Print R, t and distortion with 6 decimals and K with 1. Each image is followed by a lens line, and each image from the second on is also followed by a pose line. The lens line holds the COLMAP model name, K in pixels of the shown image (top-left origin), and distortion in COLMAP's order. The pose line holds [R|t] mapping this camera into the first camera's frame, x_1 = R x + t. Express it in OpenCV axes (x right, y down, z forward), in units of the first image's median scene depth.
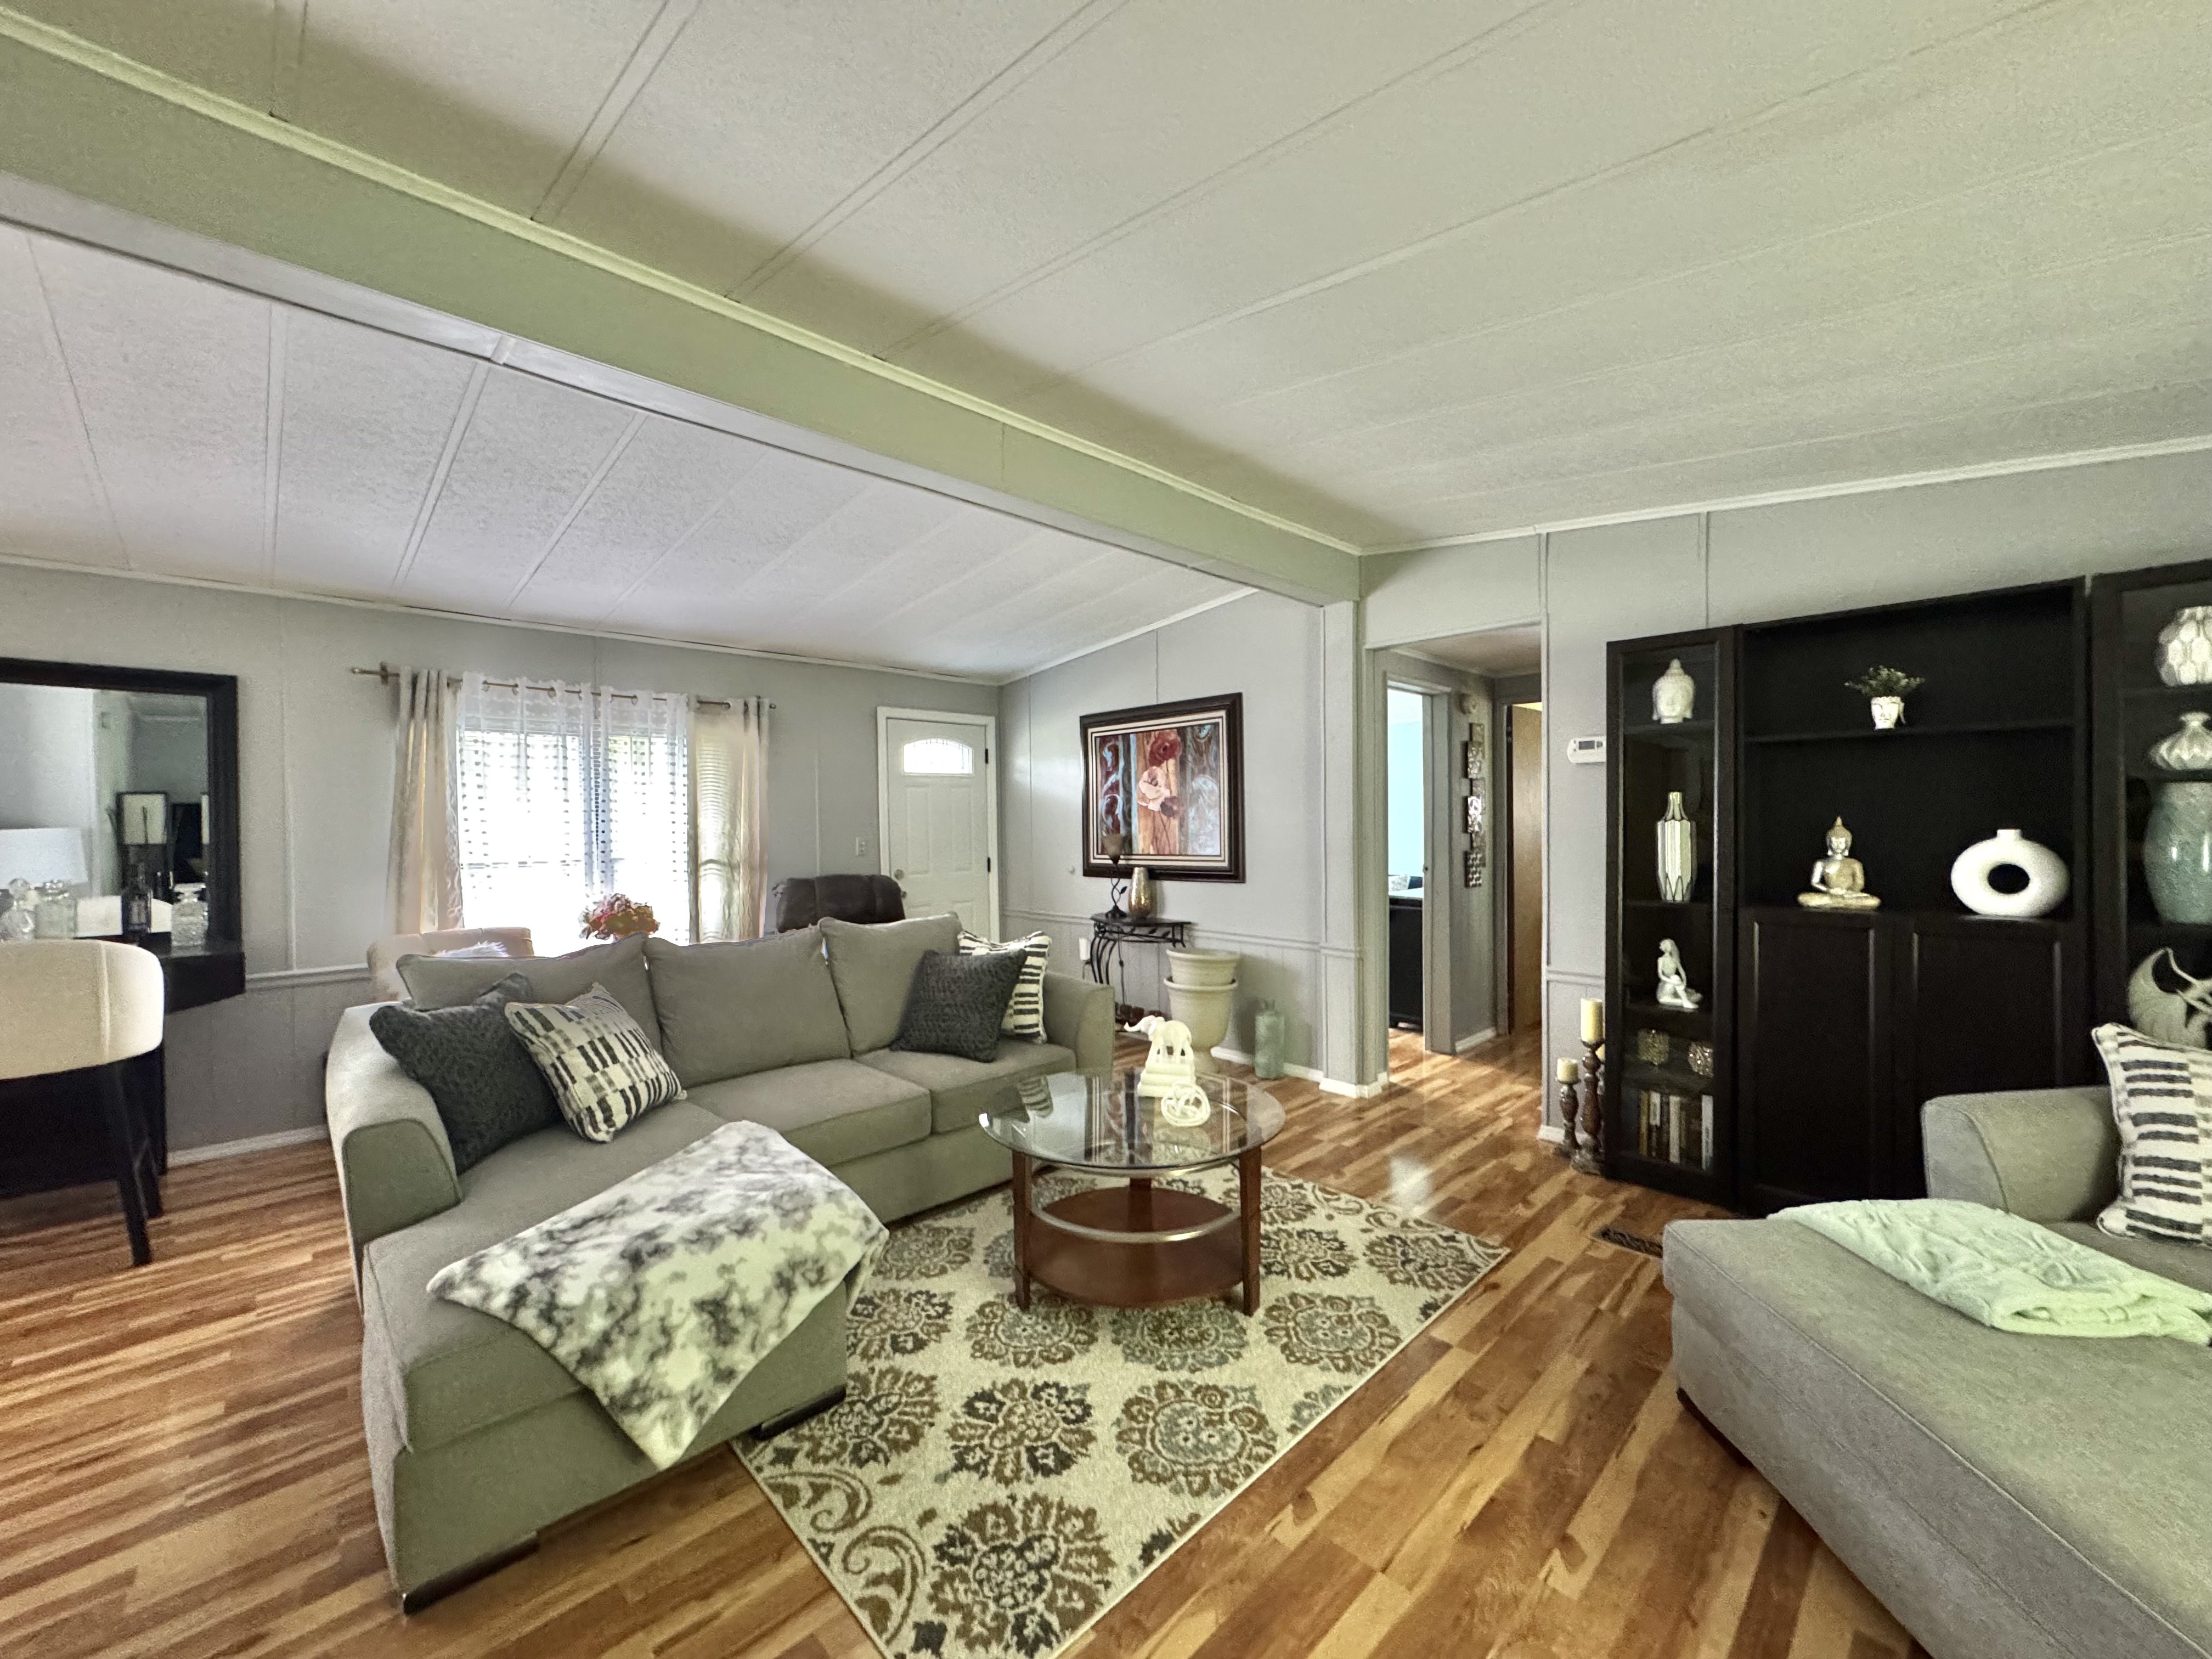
lens RADIAL K [[880.1, 0, 1104.6], [0, 880.1, 834.0], [0, 0, 1]] dist [-0.004605, 0.001656]
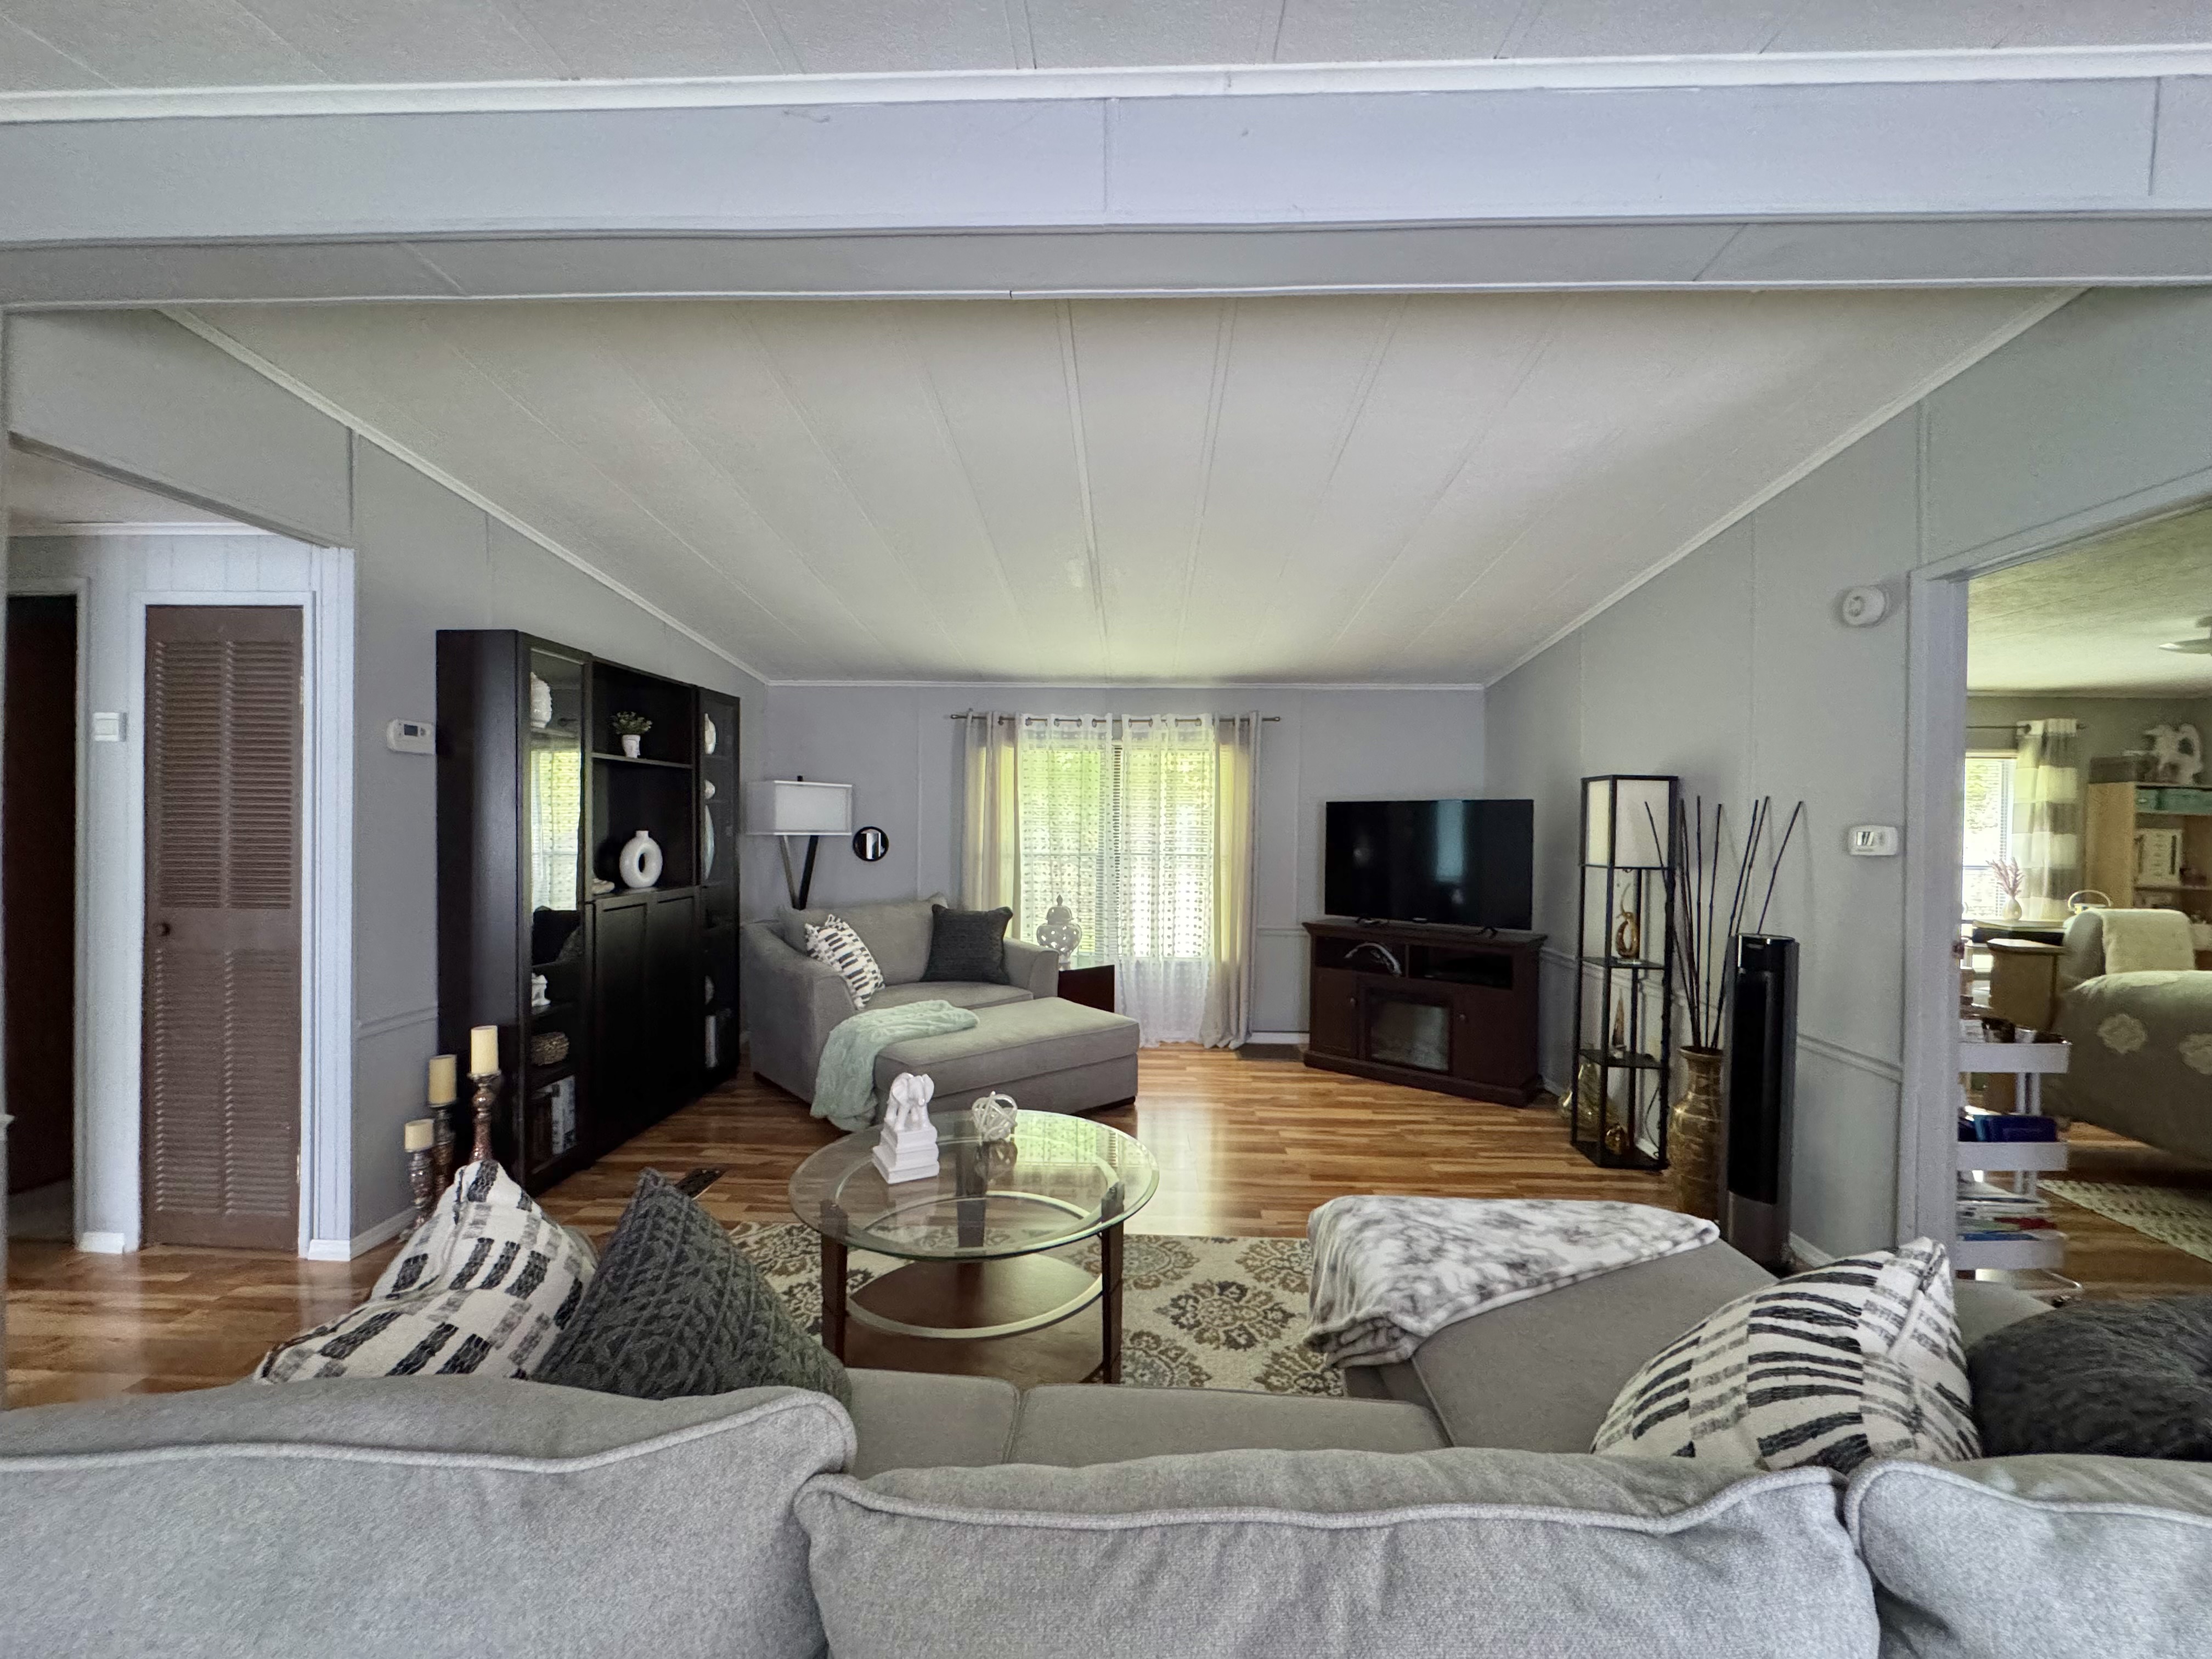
lens RADIAL K [[880.1, 0, 1110.0], [0, 880.1, 830.3], [0, 0, 1]] dist [-0.004605, 0.001656]
pose [[-0.692146, -0.002399, 0.721754, -0.534469], [0.008978, 0.999889, 0.011932, -0.014501], [-0.721702, 0.014739, -0.692047, 1.206262]]
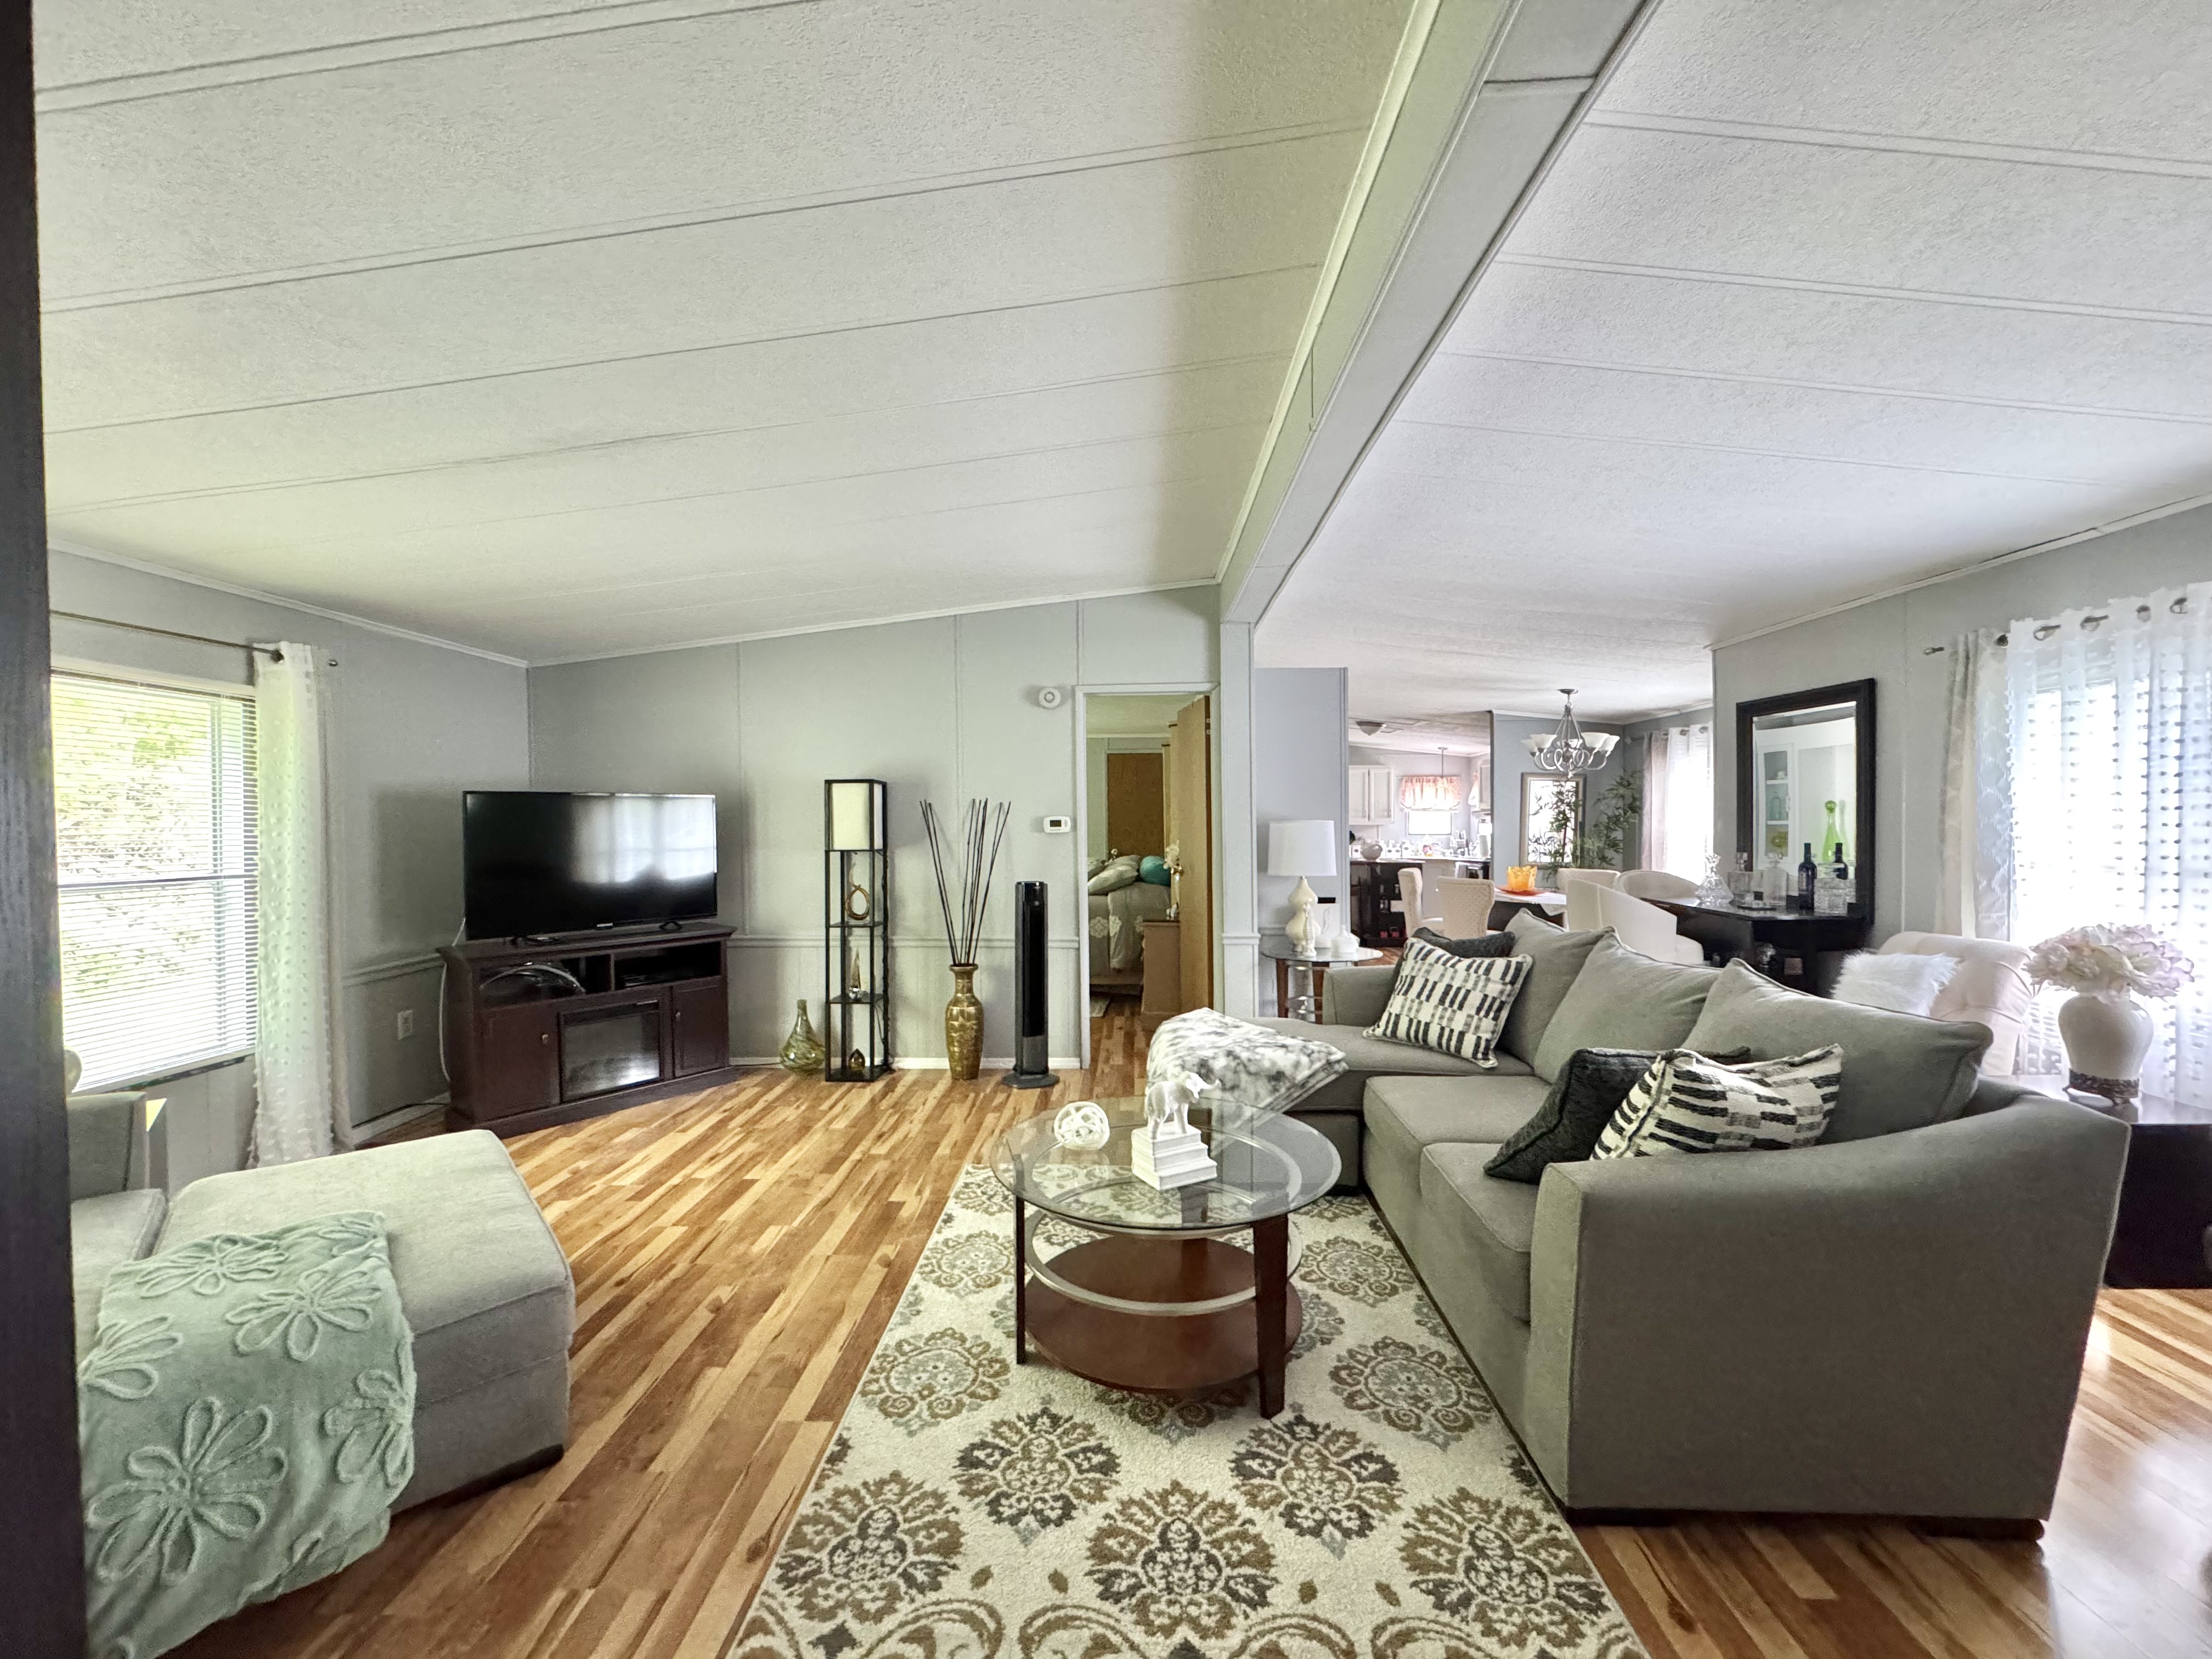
lens RADIAL K [[880.1, 0, 1106.1], [0, 880.1, 831.5], [0, 0, 1]] dist [-0.004605, 0.001656]
pose [[-0.719410, 0.024198, -0.694164, 0.547055], [0.001489, 0.999444, 0.033297, -0.027365], [0.694584, 0.022921, -0.719047, 1.288048]]
